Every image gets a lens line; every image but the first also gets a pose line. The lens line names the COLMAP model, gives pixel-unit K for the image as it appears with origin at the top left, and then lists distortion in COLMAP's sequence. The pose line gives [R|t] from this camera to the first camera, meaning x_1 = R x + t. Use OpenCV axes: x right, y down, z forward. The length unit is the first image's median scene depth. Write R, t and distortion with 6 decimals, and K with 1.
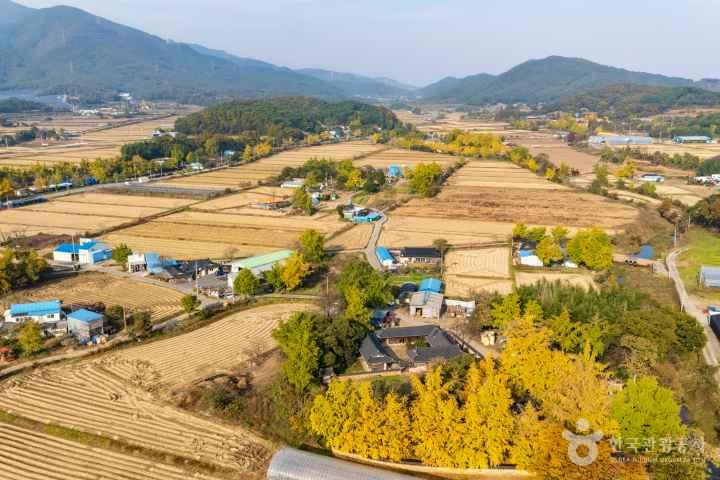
lens RADIAL K [[616.6, 0, 360.0], [0, 616.6, 240.0], [0, 0, 1]] dist [0.120694, -0.200837]
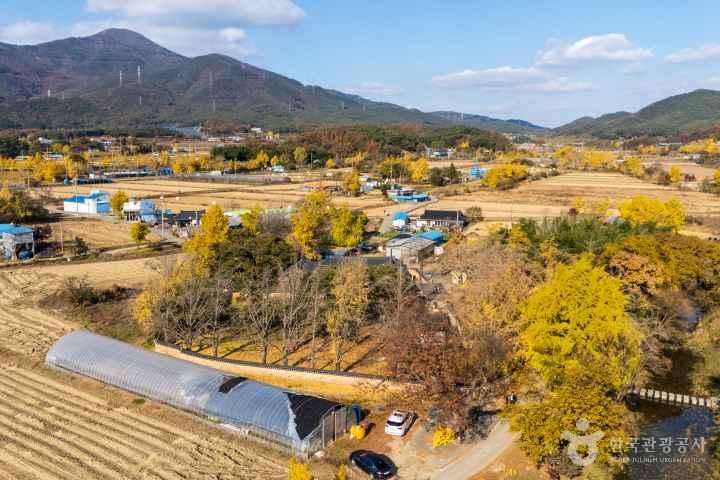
lens RADIAL K [[616.6, 0, 360.0], [0, 616.6, 240.0], [0, 0, 1]] dist [0.120694, -0.200837]
pose [[0.977499, 0.040359, -0.207043, 0.079264], [-0.055185, 0.996270, -0.066340, 0.055889], [0.203593, 0.076273, 0.976080, 0.069392]]
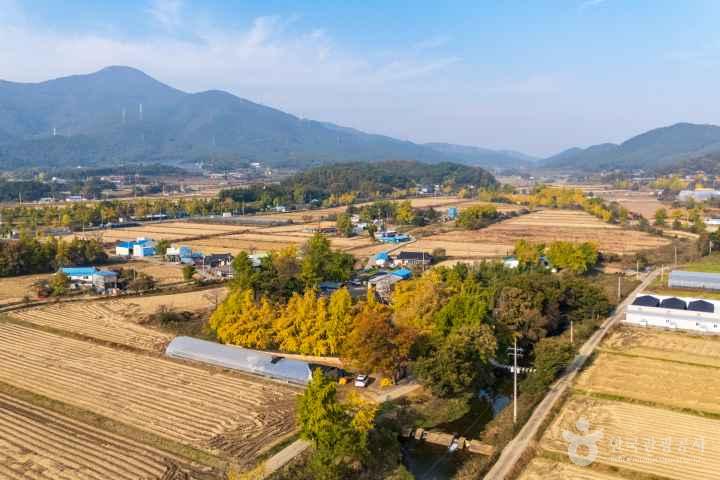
lens RADIAL K [[616.6, 0, 360.0], [0, 616.6, 240.0], [0, 0, 1]] dist [0.120694, -0.200837]
pose [[0.979011, 0.022424, -0.202569, 0.108900], [-0.046028, 0.992577, -0.112573, 0.057787], [0.198541, 0.119534, 0.972776, -0.047736]]
